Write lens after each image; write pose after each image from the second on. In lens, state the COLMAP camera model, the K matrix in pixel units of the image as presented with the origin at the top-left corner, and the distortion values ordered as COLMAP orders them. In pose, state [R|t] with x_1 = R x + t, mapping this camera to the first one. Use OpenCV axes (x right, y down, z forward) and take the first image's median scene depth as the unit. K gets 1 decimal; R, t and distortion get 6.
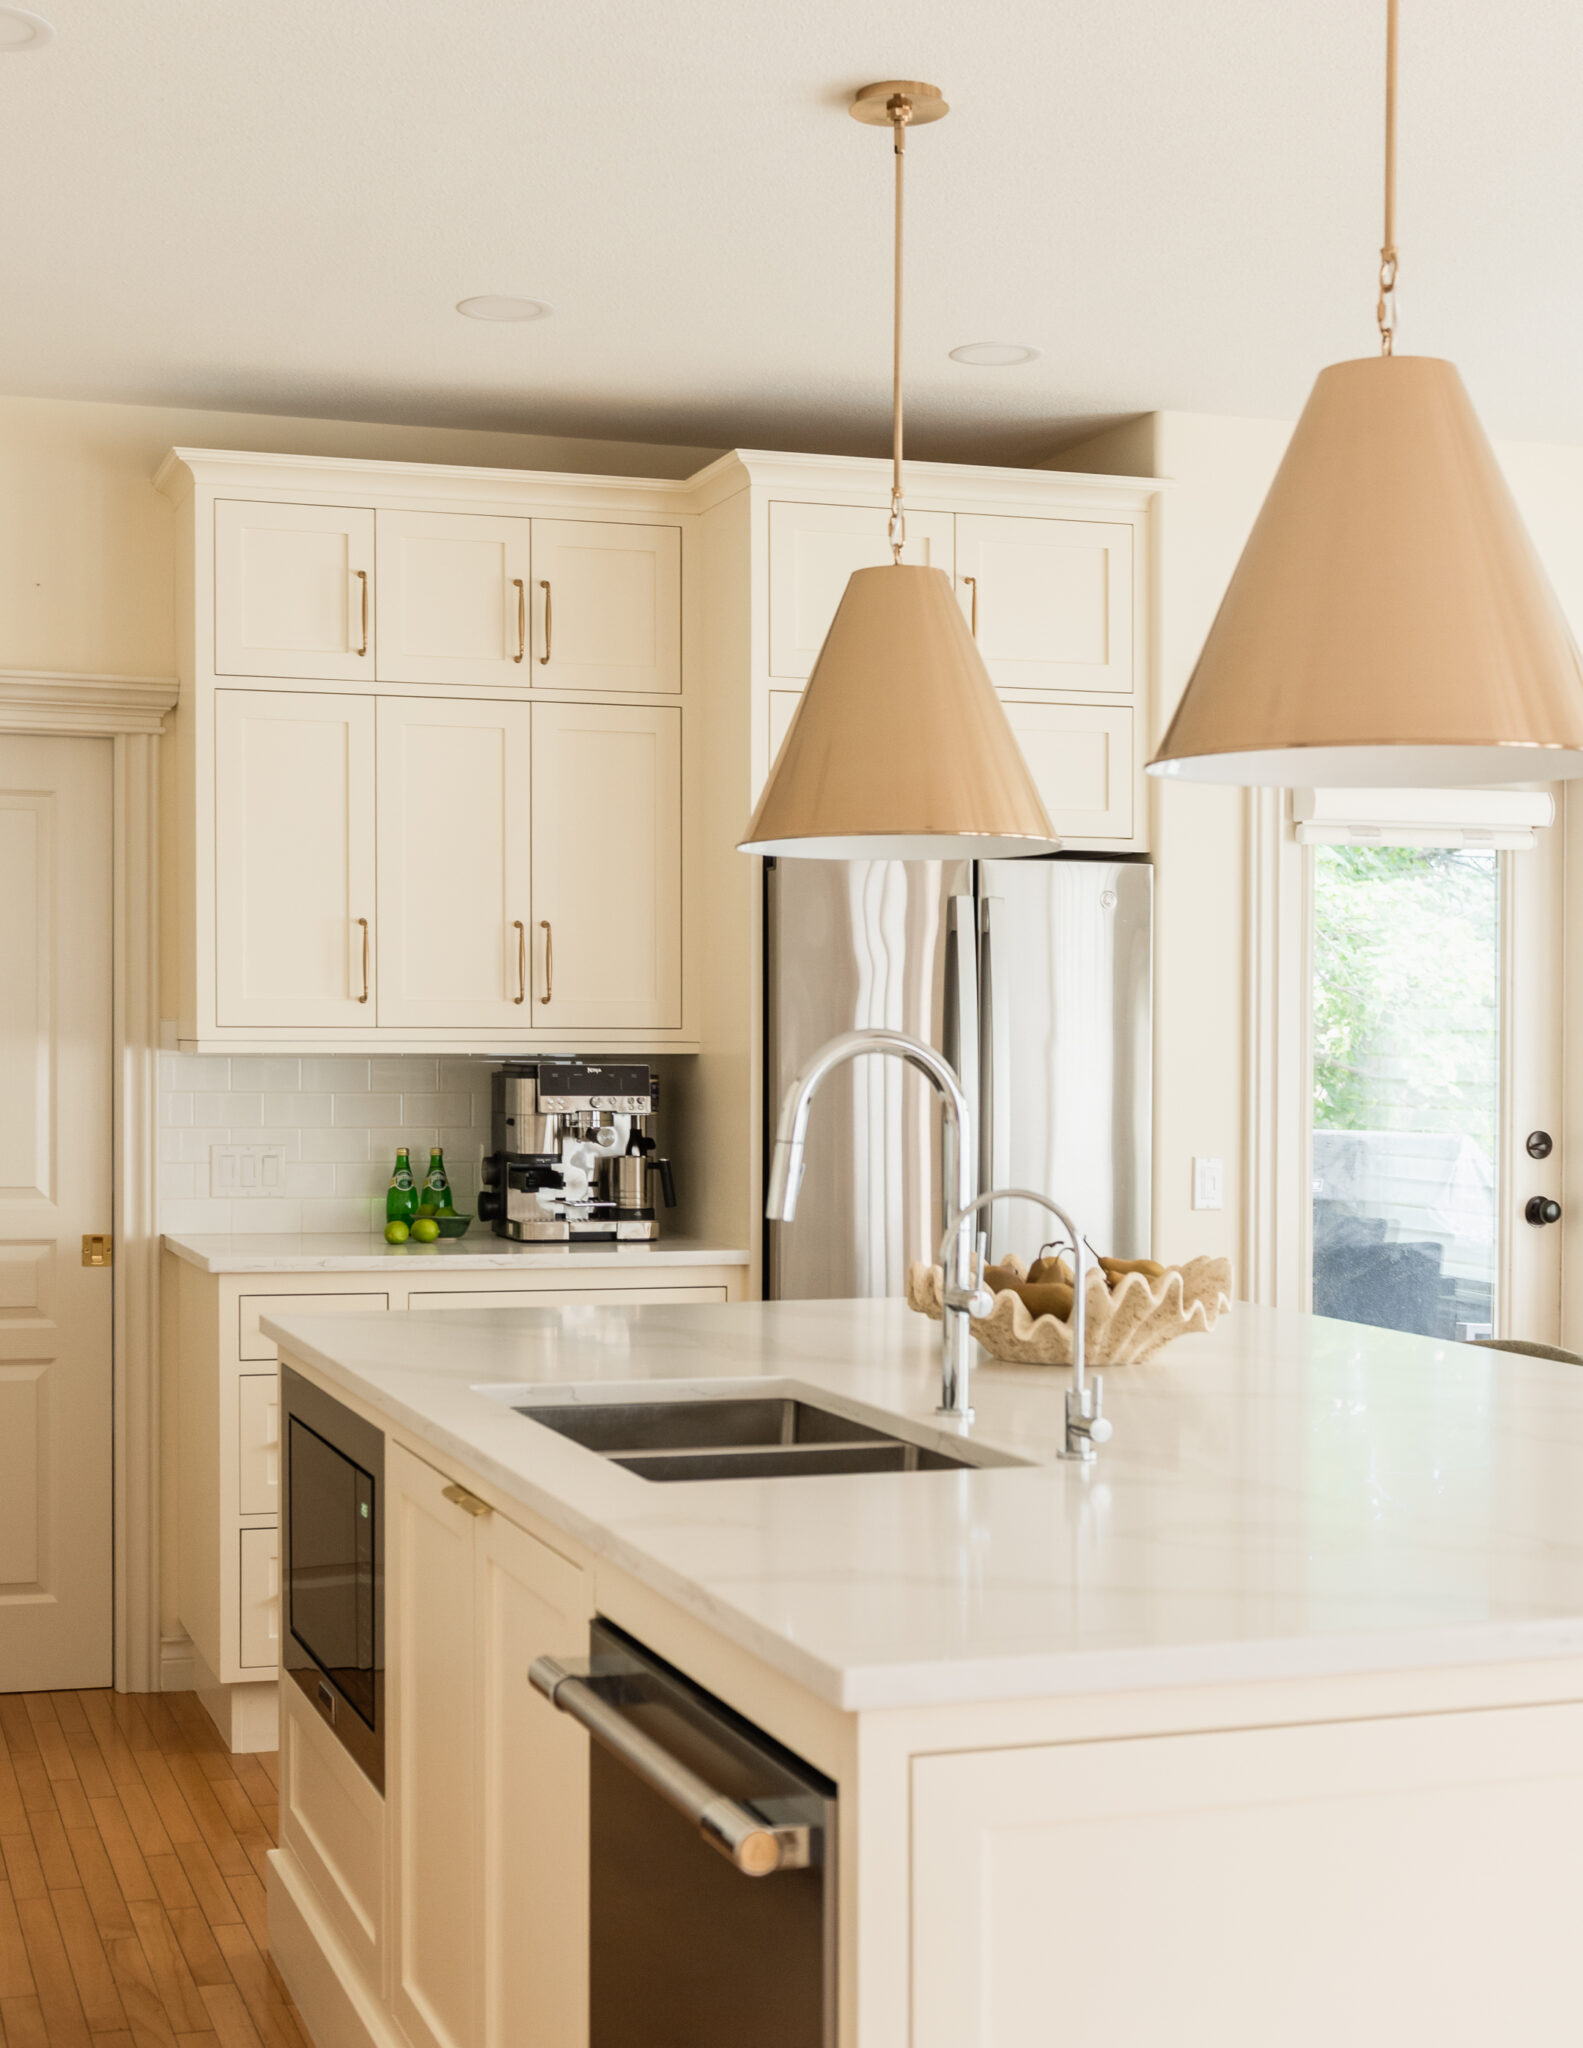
lens RADIAL K [[2756.2, 0, 717.0], [0, 2756.2, 1115.9], [0, 0, 1]] dist [-0.024619, 0.000000]
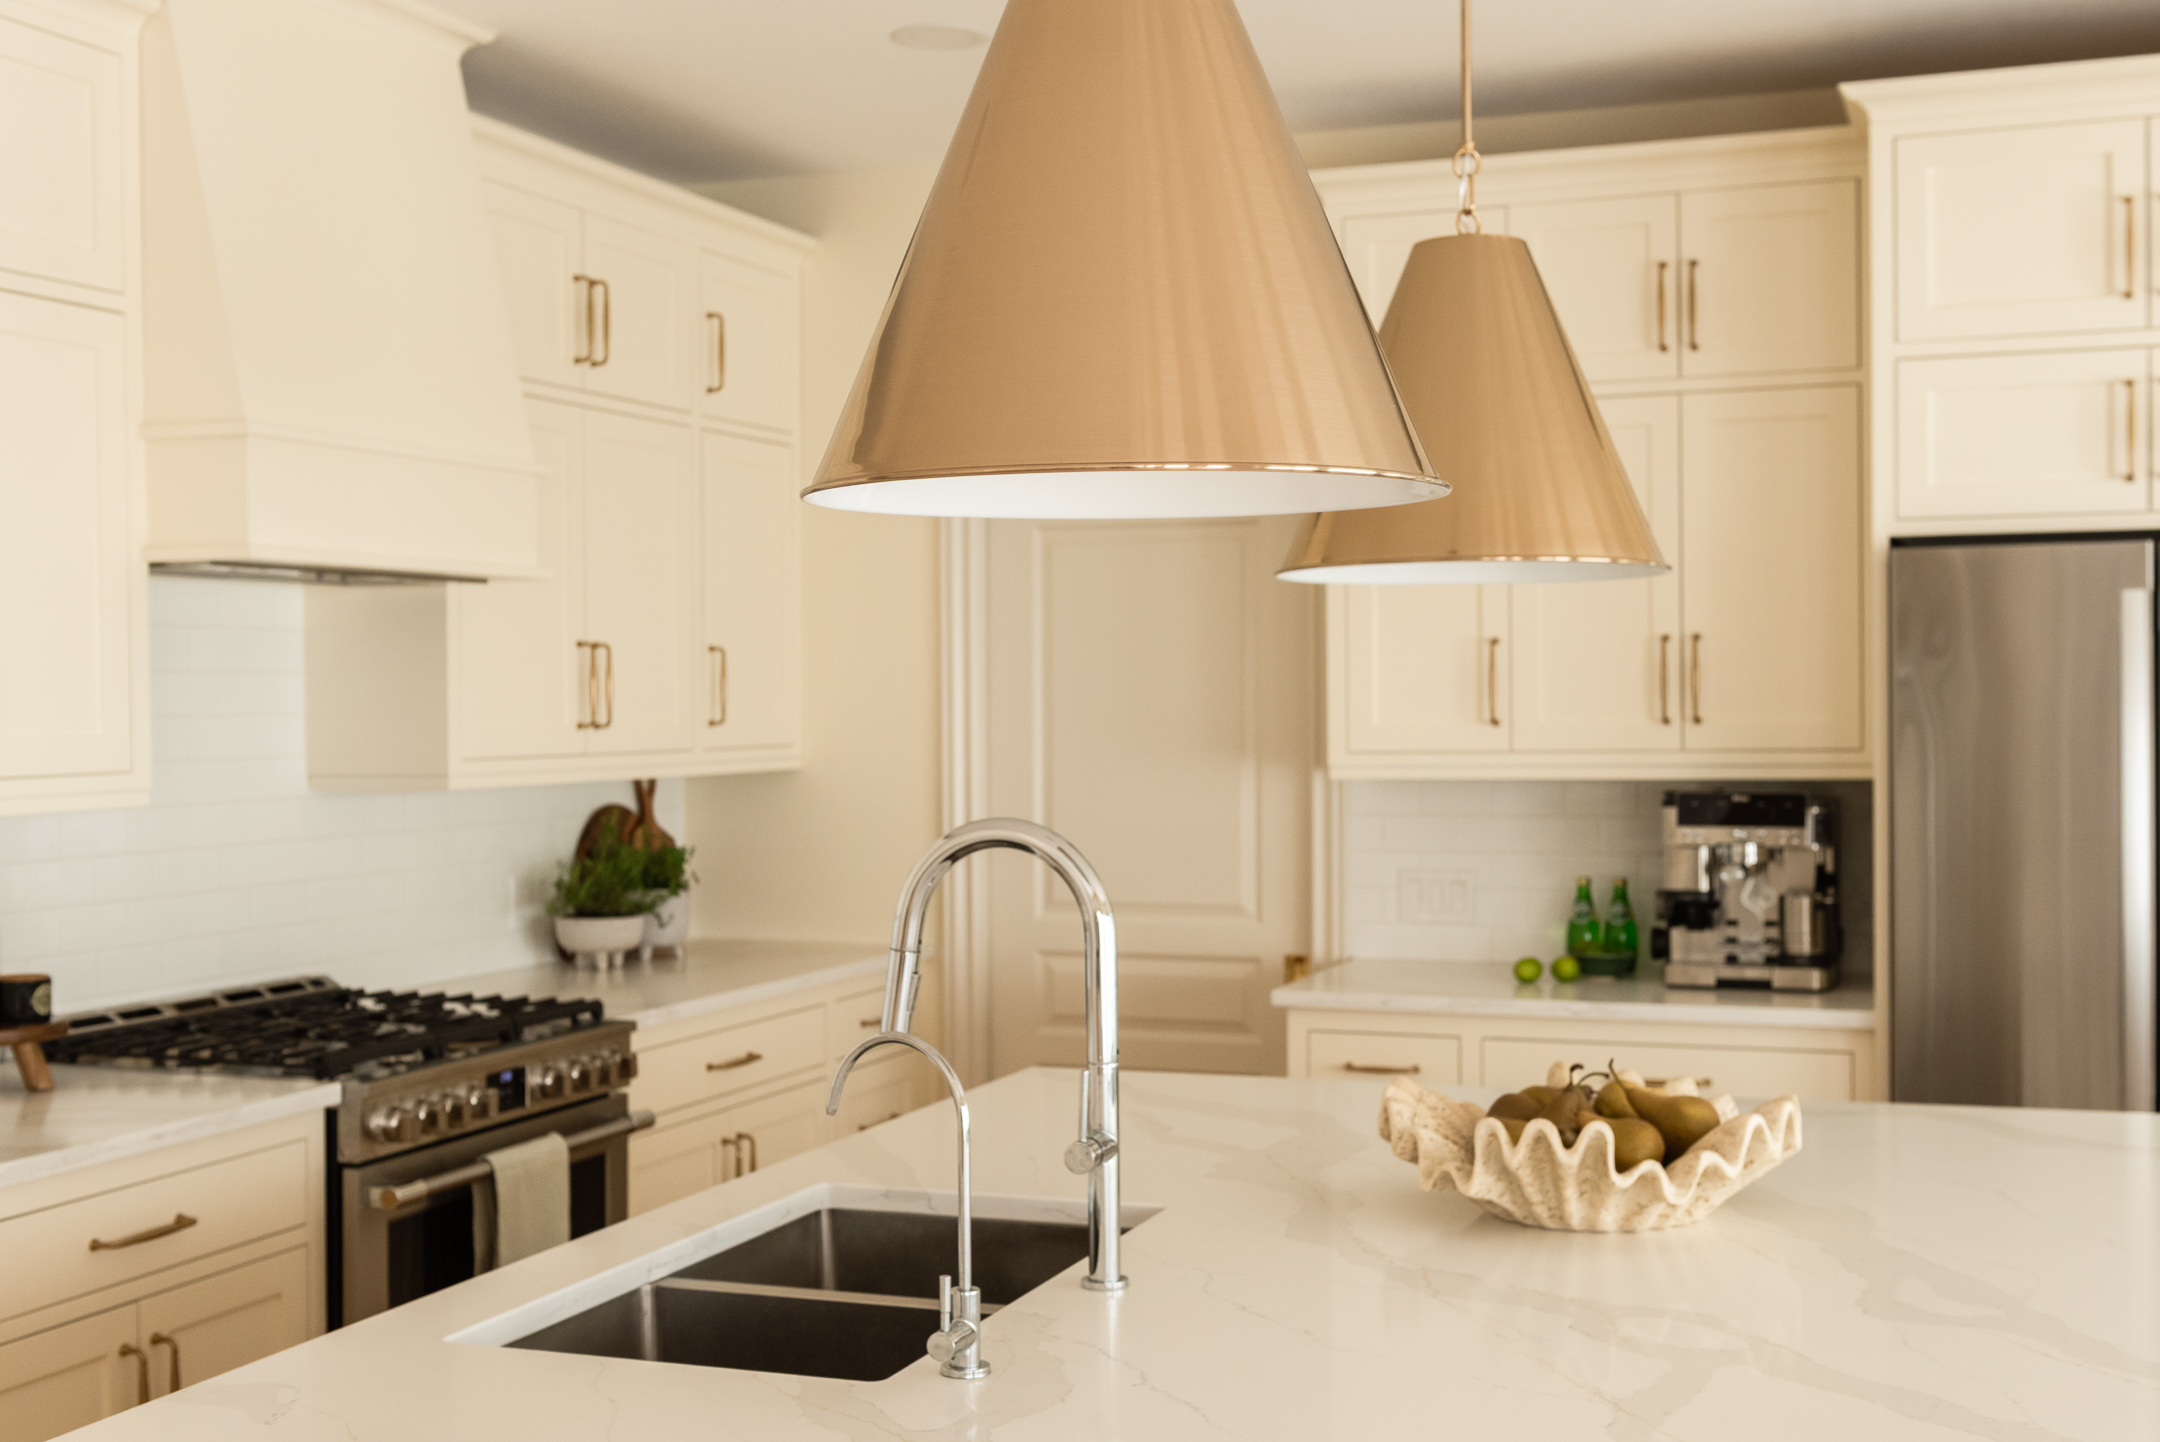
lens RADIAL K [[2564.5, 0, 1111.8], [0, 2564.5, 732.6], [0, 0, 1]] dist [-0.003009, 0.000000]
pose [[0.786104, -0.003536, -0.618084, 0.308395], [-0.005893, 0.999895, -0.013215, -0.025655], [0.618066, 0.014031, 0.786001, 0.217285]]
